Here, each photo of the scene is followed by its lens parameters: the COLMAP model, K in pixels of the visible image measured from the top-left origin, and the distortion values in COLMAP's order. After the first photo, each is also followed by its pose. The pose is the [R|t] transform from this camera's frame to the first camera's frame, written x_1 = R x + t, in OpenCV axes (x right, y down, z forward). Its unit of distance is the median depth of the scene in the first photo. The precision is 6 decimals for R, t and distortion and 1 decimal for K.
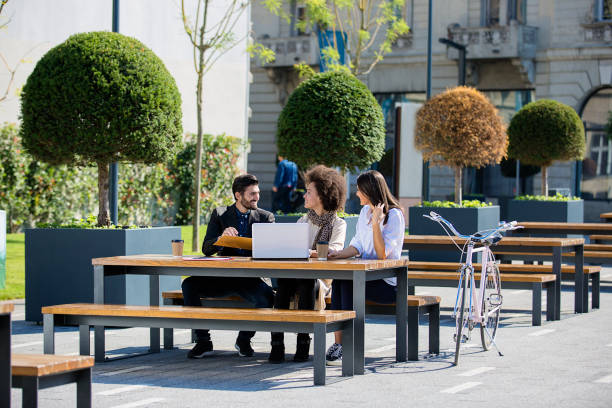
lens RADIAL K [[1851.1, 0, 306.0], [0, 1851.1, 204.0], [0, 0, 1]] dist [0.001001, 0.025782]
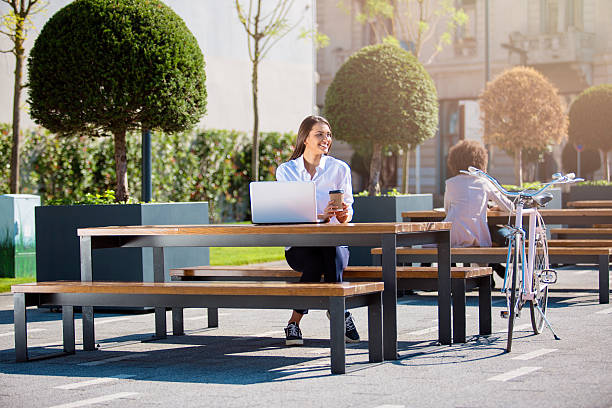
lens RADIAL K [[1581.0, 0, 306.0], [0, 1581.0, 204.0], [0, 0, 1]] dist [-0.142390, -0.286460]
pose [[0.998139, -0.019951, -0.057620, 0.020968], [0.019301, 0.999744, -0.011818, 0.019446], [0.057841, 0.010683, 0.998269, 0.191438]]
